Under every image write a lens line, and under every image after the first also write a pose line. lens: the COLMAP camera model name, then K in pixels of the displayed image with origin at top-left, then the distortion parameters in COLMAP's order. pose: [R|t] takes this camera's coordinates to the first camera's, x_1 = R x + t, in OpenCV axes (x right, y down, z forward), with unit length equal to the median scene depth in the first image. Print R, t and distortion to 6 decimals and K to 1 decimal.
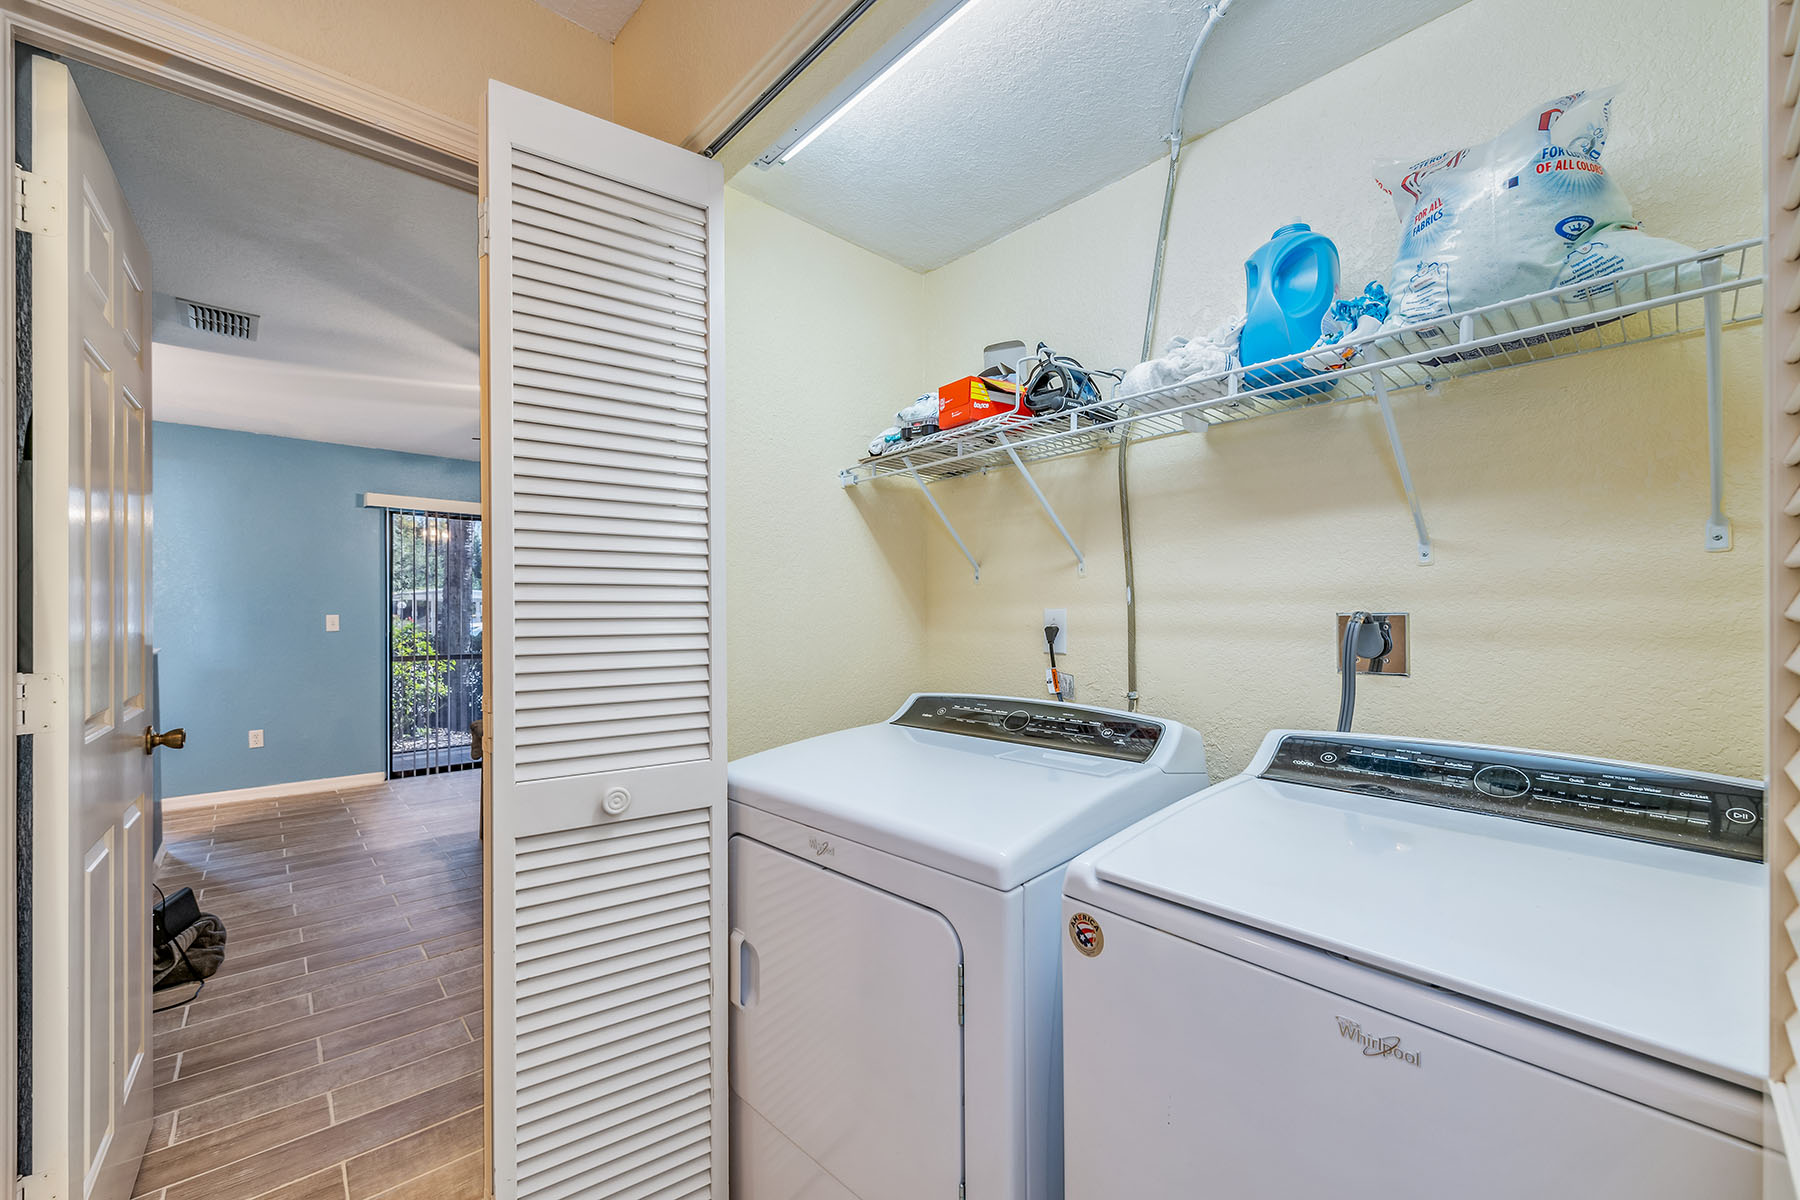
lens RADIAL K [[717.7, 0, 899.6], [0, 717.7, 605.9], [0, 0, 1]] dist [-0.000027, -0.001846]
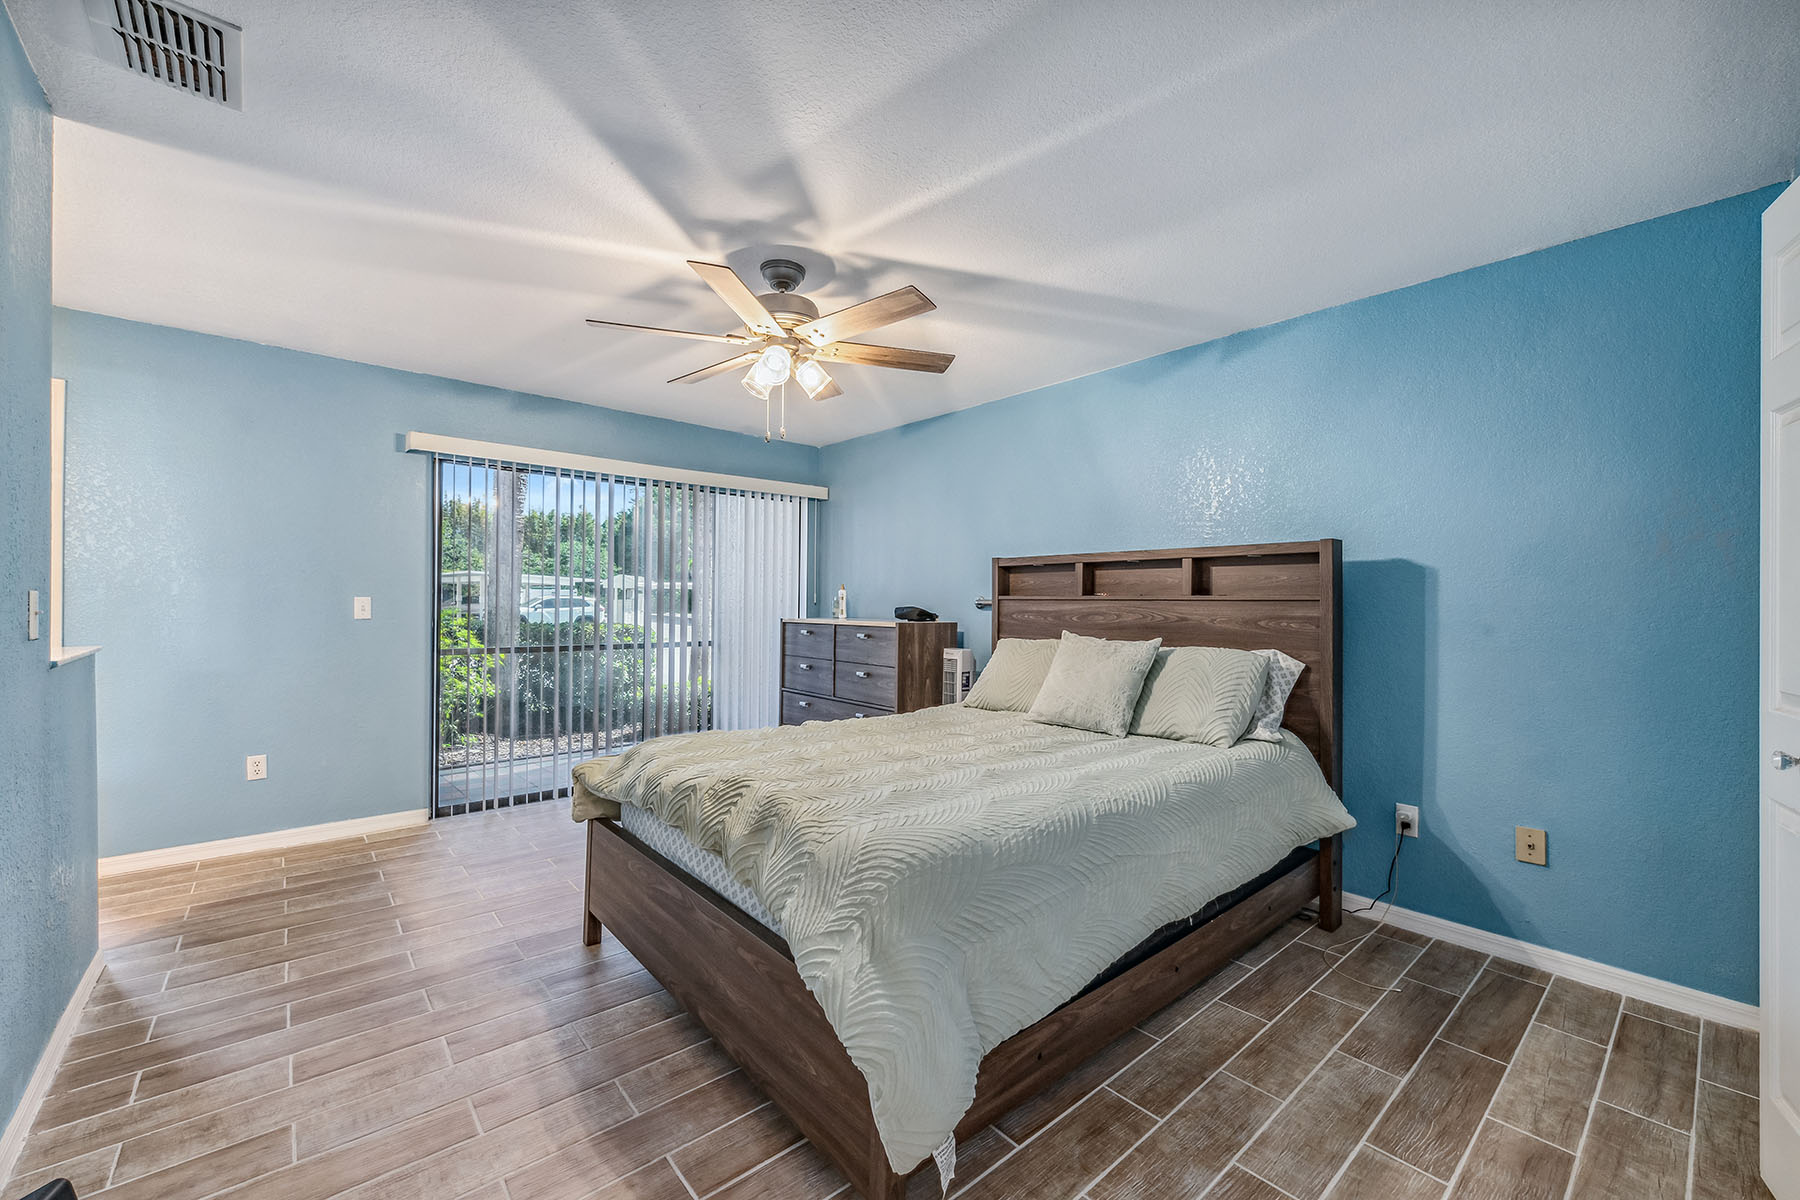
lens RADIAL K [[717.7, 0, 899.8], [0, 717.7, 600.7], [0, 0, 1]] dist [-0.000027, -0.001846]
pose [[0.999655, 0.013852, -0.022310, -0.223319], [-0.013756, 0.999895, 0.004465, 0.004959], [0.022369, -0.004156, 0.999741, 0.277168]]
